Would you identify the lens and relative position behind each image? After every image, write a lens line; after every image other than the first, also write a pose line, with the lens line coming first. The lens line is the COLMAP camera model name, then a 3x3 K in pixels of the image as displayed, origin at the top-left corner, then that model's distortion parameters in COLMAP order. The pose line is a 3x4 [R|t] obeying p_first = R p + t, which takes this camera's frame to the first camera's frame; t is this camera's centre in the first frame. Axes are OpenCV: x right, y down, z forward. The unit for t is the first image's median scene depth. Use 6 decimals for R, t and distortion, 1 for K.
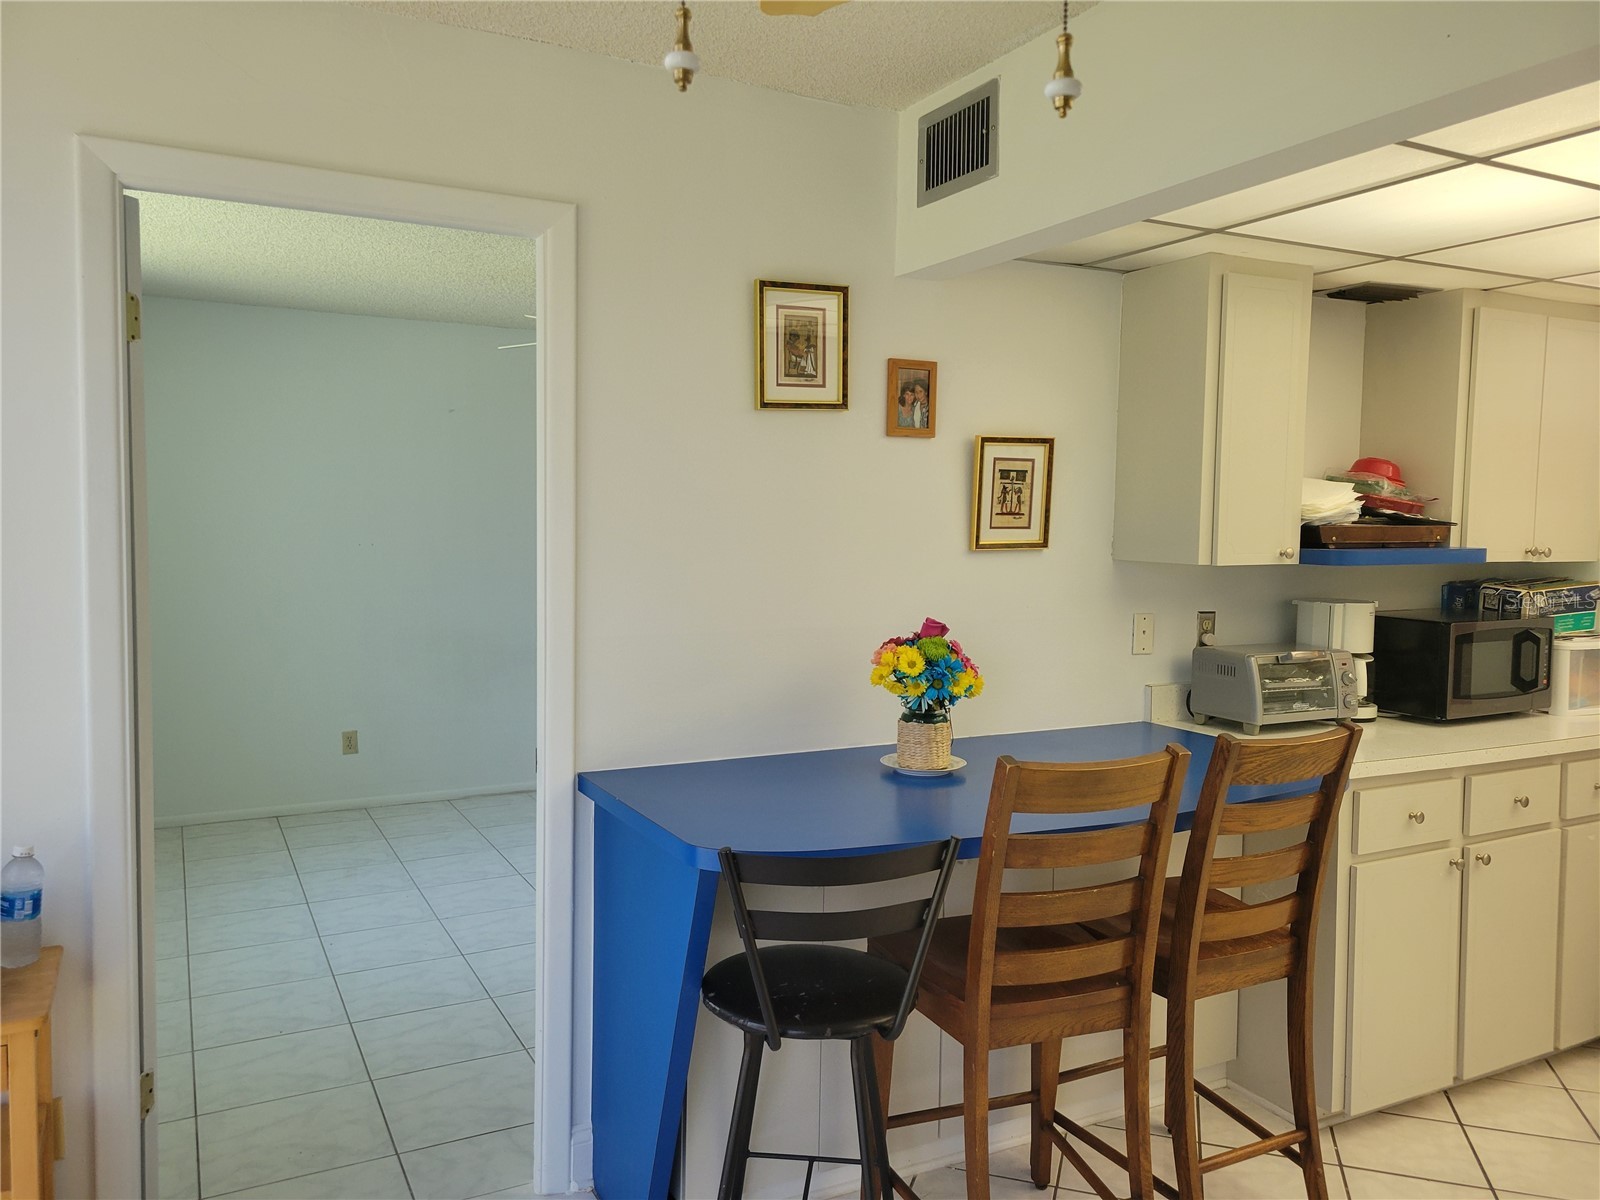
lens RADIAL K [[1189.8, 0, 789.9], [0, 1189.8, 589.3], [0, 0, 1]] dist [0.056362, -0.042822]
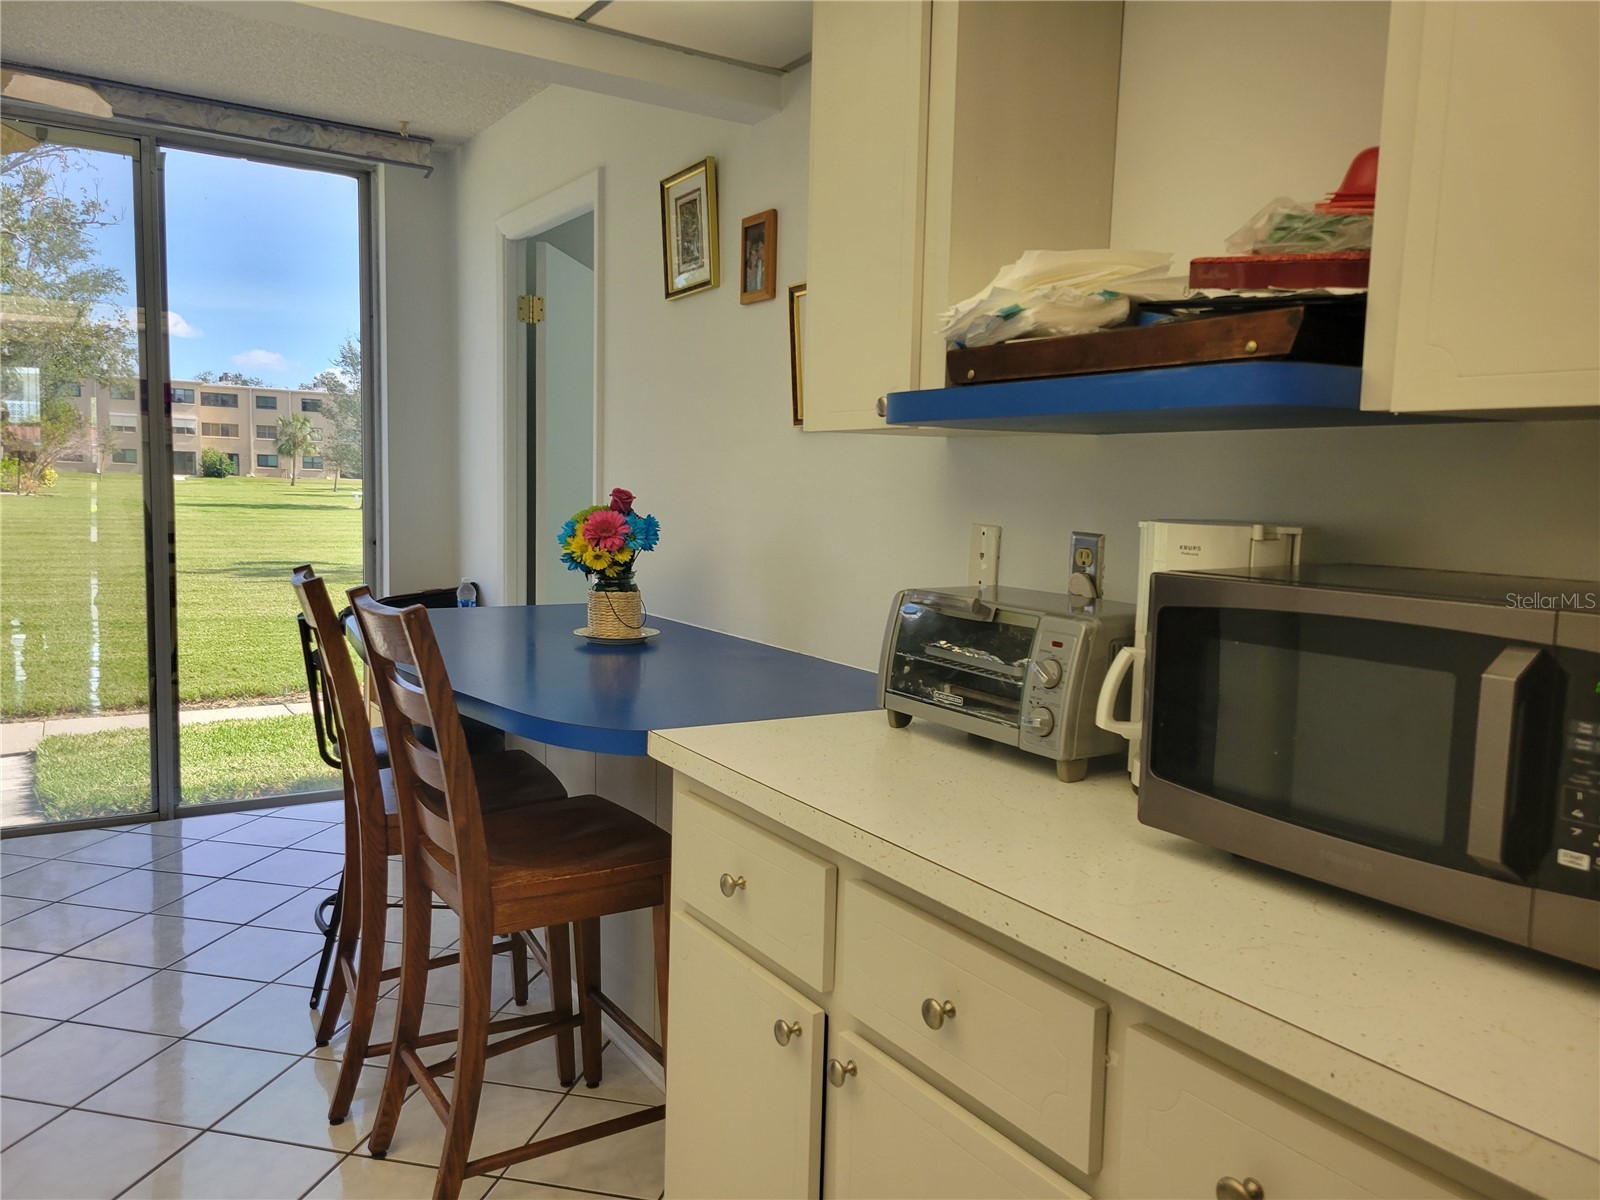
lens RADIAL K [[1189.8, 0, 770.1], [0, 1189.8, 594.4], [0, 0, 1]] dist [0.056362, -0.042822]
pose [[0.073166, 0.090908, -0.993168, 1.013024], [-0.088871, 0.992470, 0.084297, 0.013648], [0.993352, 0.082096, 0.080694, 0.957809]]
